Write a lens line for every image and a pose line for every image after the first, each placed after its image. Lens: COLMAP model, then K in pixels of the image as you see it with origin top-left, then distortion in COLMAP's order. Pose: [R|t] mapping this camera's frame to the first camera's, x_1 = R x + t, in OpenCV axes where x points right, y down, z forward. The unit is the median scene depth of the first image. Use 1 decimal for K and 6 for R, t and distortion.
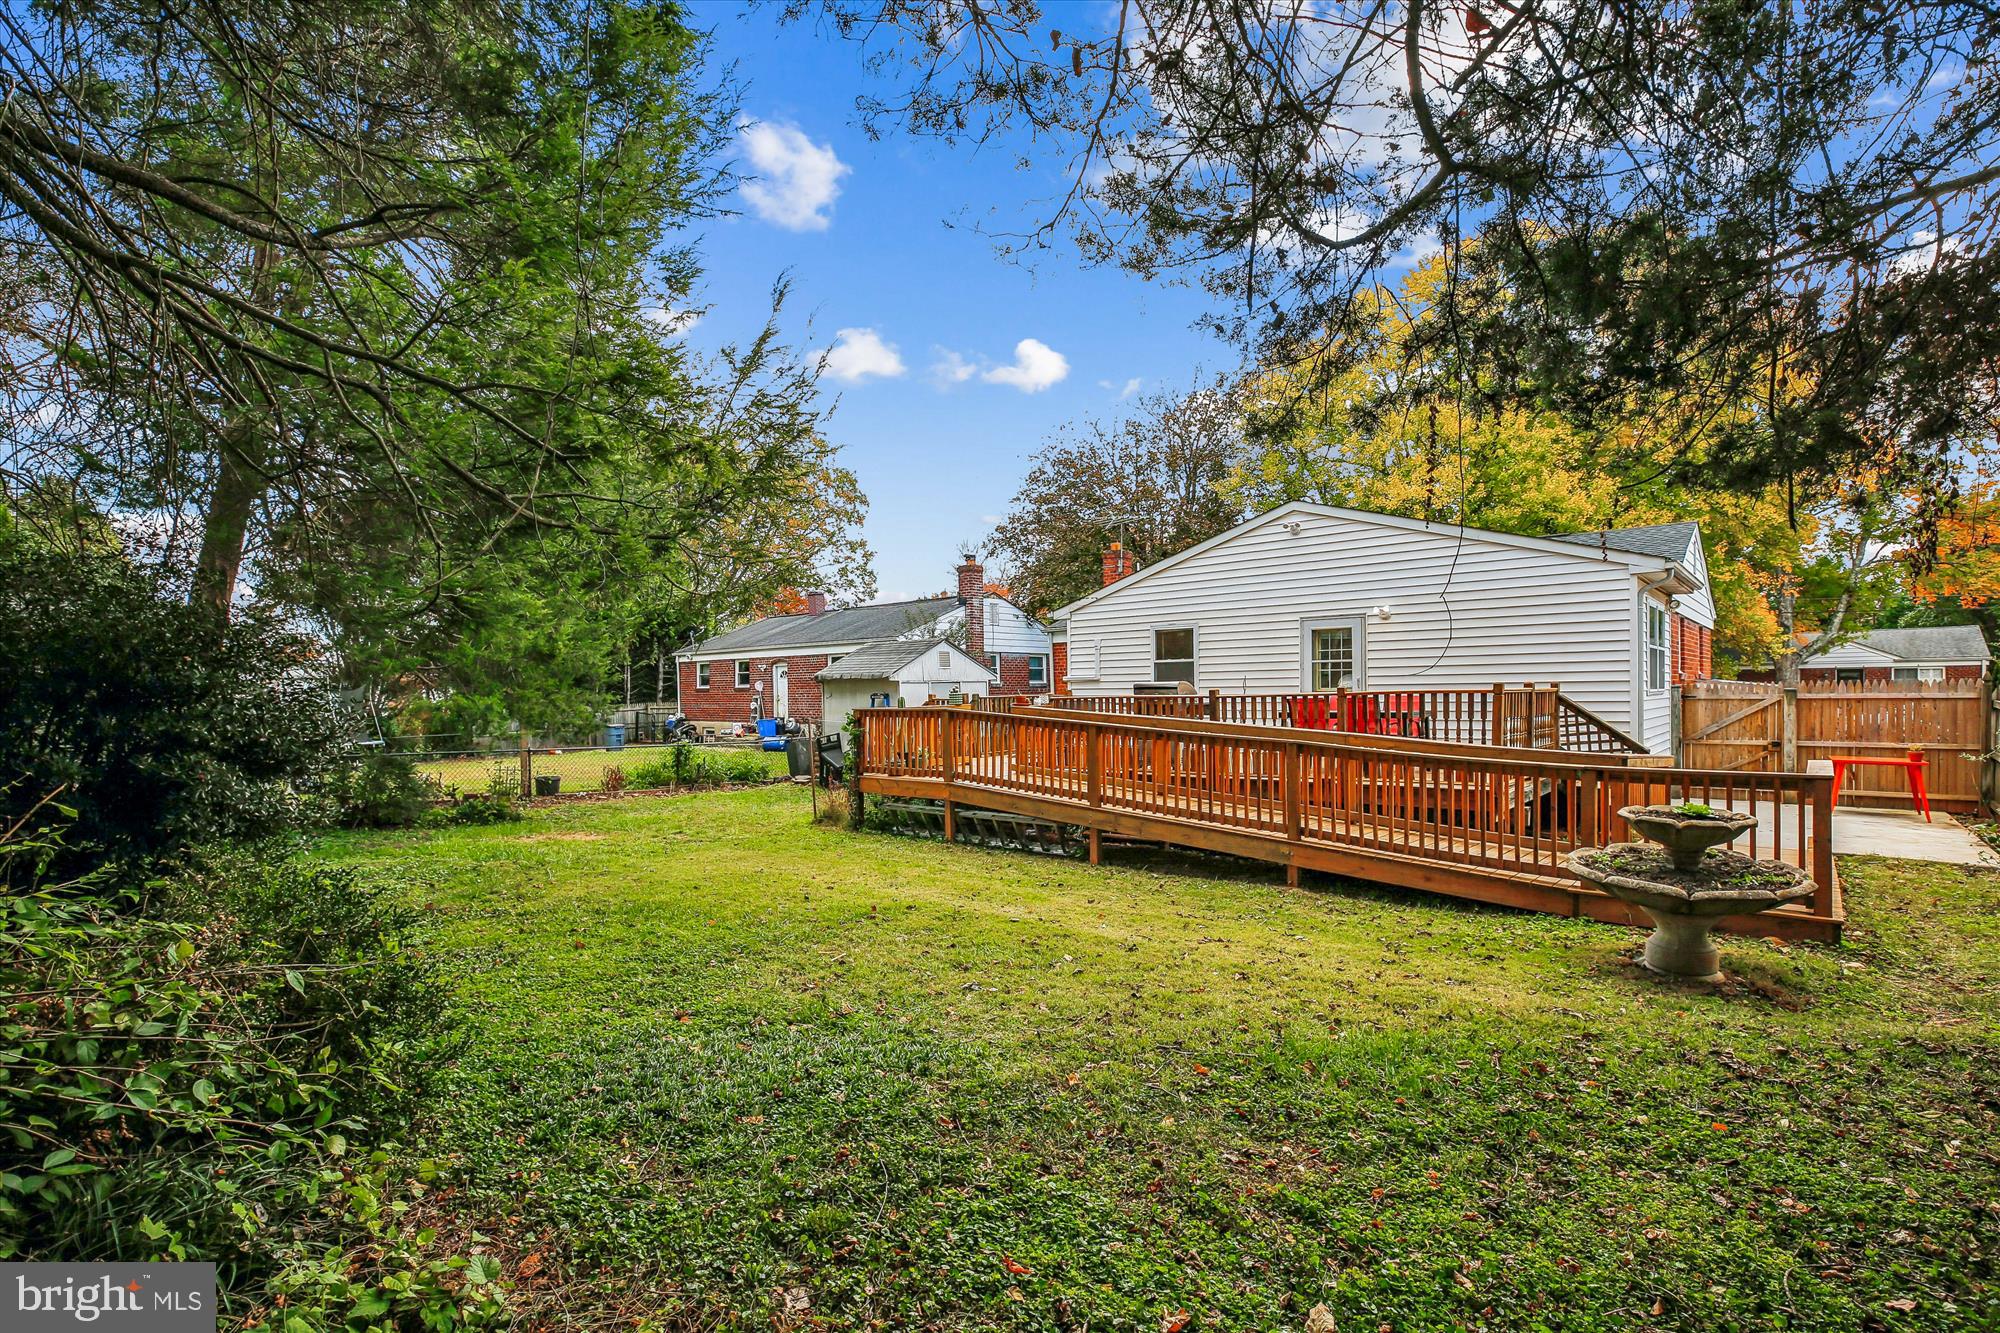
lens RADIAL K [[910.5, 0, 995.4], [0, 910.5, 678.9], [0, 0, 1]] dist [-0.023837, 0.008373]
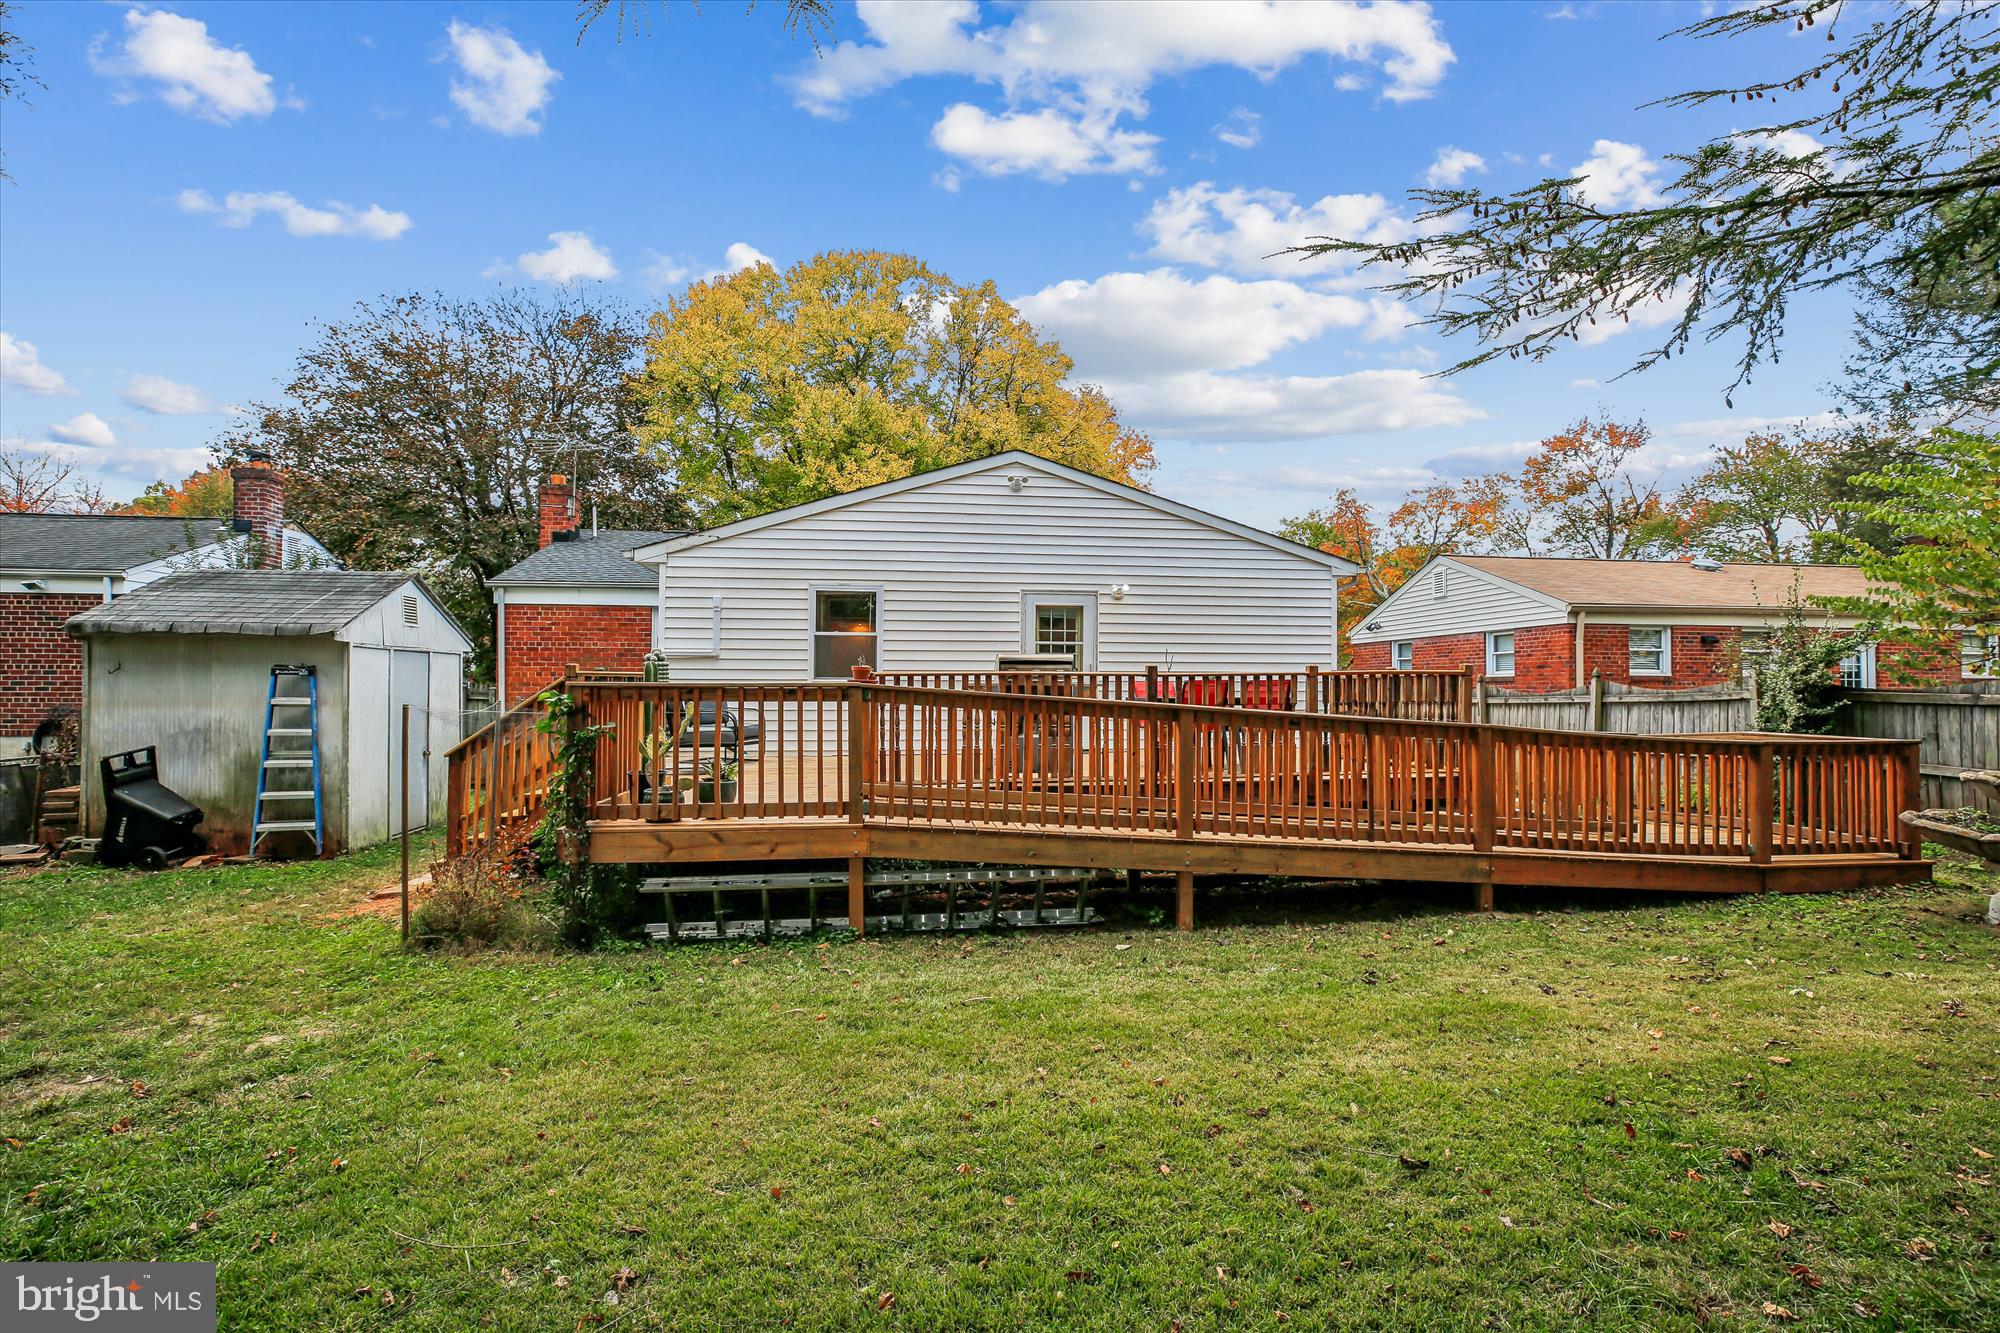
lens RADIAL K [[910.5, 0, 1001.5], [0, 910.5, 674.1], [0, 0, 1]] dist [-0.023837, 0.008373]
pose [[0.650028, 0.031767, 0.759246, -0.364171], [-0.021920, 0.999494, -0.023053, 0.034802], [-0.759594, -0.001658, 0.650396, 0.544109]]
